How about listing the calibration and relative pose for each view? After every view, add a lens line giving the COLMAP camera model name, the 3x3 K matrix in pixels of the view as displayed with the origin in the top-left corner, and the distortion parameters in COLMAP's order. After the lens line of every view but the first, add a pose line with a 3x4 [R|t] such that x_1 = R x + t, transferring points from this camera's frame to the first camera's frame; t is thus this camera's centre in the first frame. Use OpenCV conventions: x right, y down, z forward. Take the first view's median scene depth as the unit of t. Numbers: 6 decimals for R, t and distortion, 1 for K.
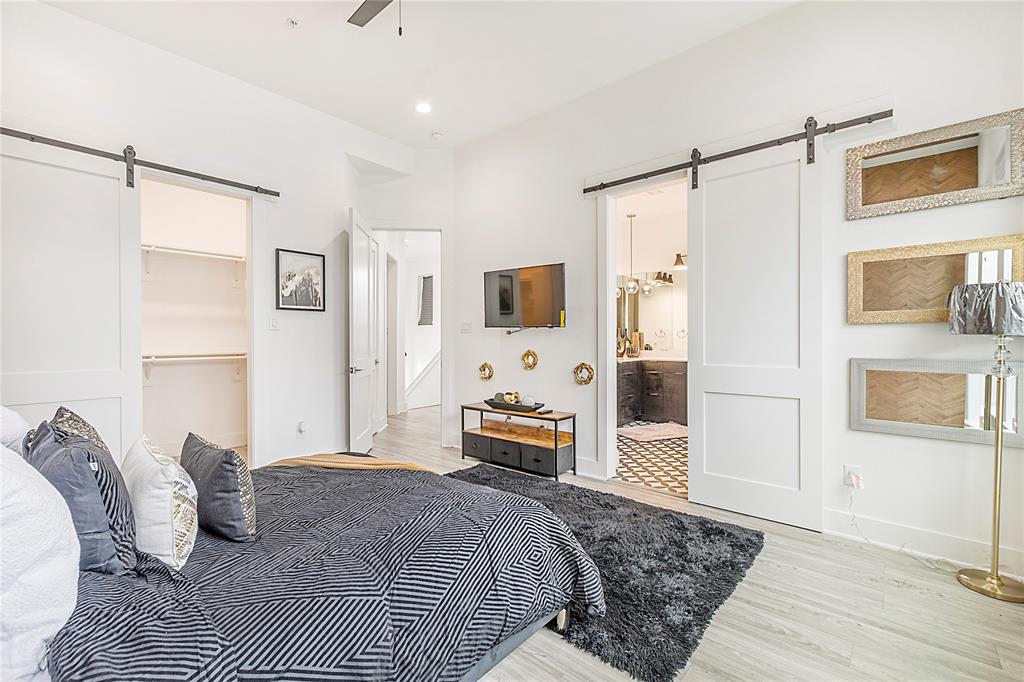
lens RADIAL K [[444.5, 0, 516.4], [0, 444.5, 337.6], [0, 0, 1]] dist [-0.001417, -0.000173]
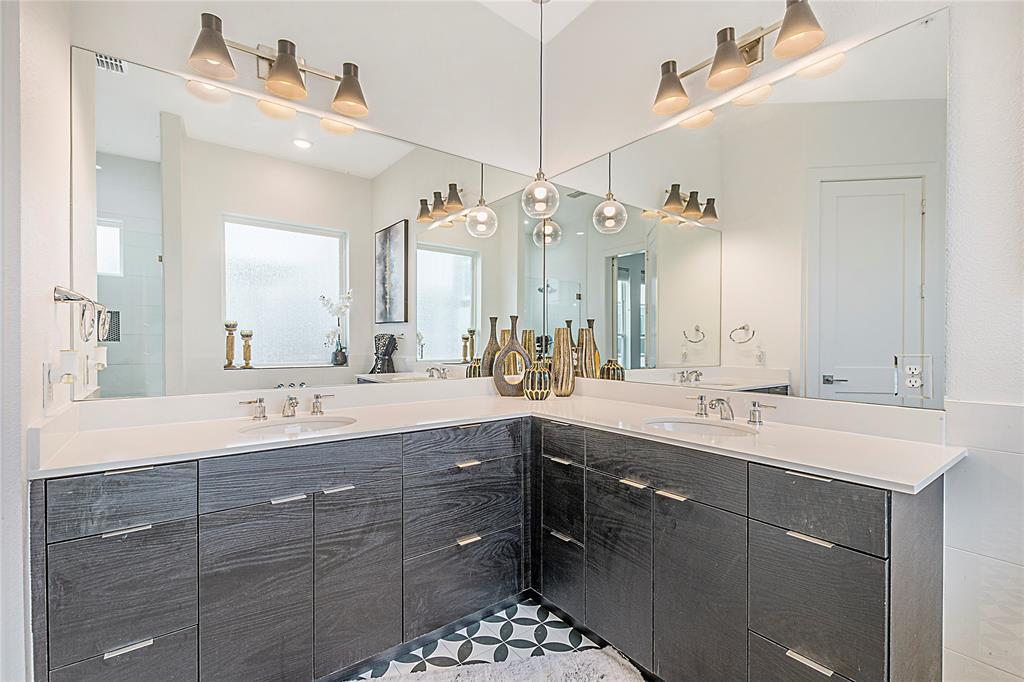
lens RADIAL K [[447.4, 0, 508.7], [0, 447.4, 345.7], [0, 0, 1]] dist [0.007567, -0.000331]
pose [[0.971609, 0.005724, -0.236522, 0.317963], [-0.004290, 0.999969, 0.006580, -0.000188], [0.236553, -0.005379, 0.971604, 0.651924]]
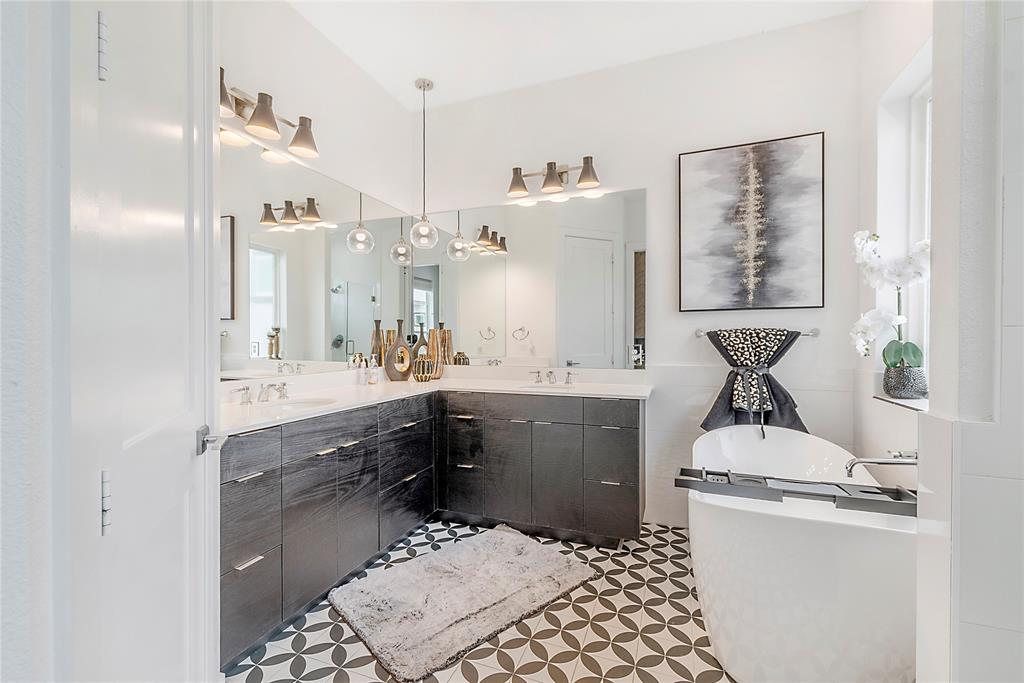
lens RADIAL K [[448.7, 0, 495.2], [0, 448.7, 344.2], [0, 0, 1]] dist [0.000279, -0.000273]
pose [[0.952350, -0.001328, 0.305005, 0.184100], [-0.001049, 0.999970, 0.007631, 0.000467], [-0.305007, -0.007587, 0.952320, 0.517085]]
